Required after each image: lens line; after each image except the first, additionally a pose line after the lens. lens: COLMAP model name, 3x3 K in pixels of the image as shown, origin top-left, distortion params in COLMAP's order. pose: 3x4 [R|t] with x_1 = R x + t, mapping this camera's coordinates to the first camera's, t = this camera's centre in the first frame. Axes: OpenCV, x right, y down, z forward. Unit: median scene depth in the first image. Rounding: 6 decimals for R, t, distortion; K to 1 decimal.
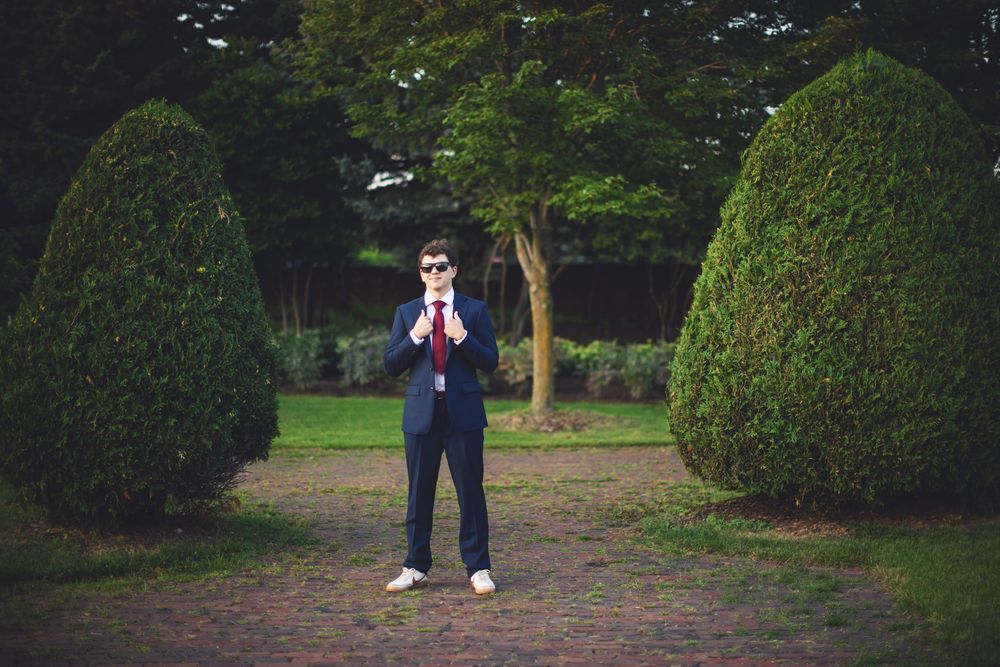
lens RADIAL K [[1282.4, 0, 500.0], [0, 1282.4, 333.5], [0, 0, 1]] dist [-0.192617, 0.320859]
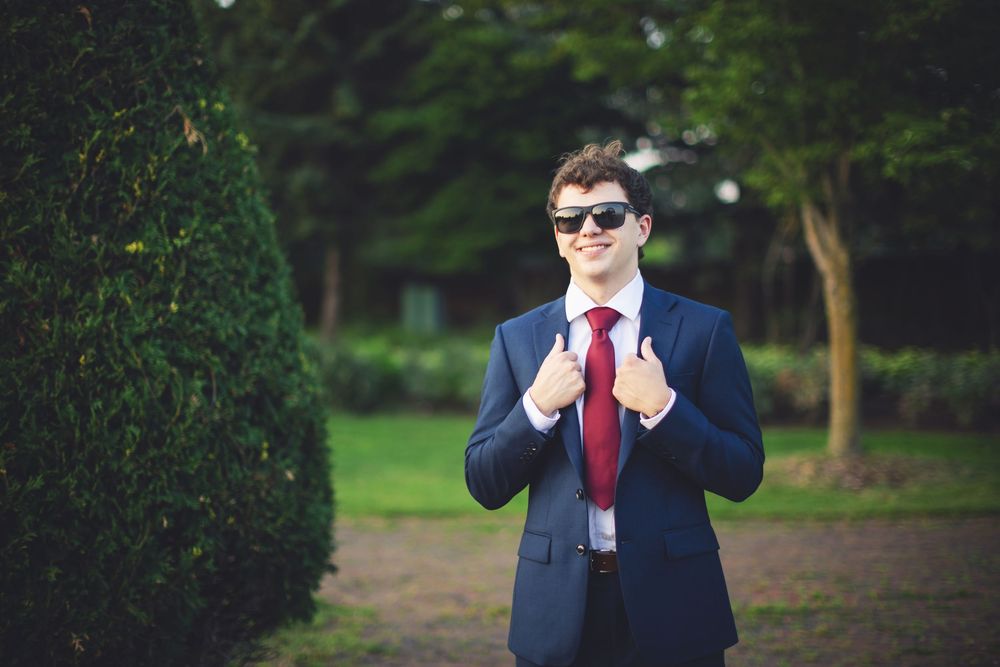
lens RADIAL K [[1282.4, 0, 500.0], [0, 1282.4, 333.5], [0, 0, 1]] dist [-0.192617, 0.320859]
pose [[0.975403, -0.008543, -0.220263, 0.004312], [0.008515, 0.999963, -0.001074, -0.015969], [0.220264, -0.000828, 0.975440, 0.563401]]
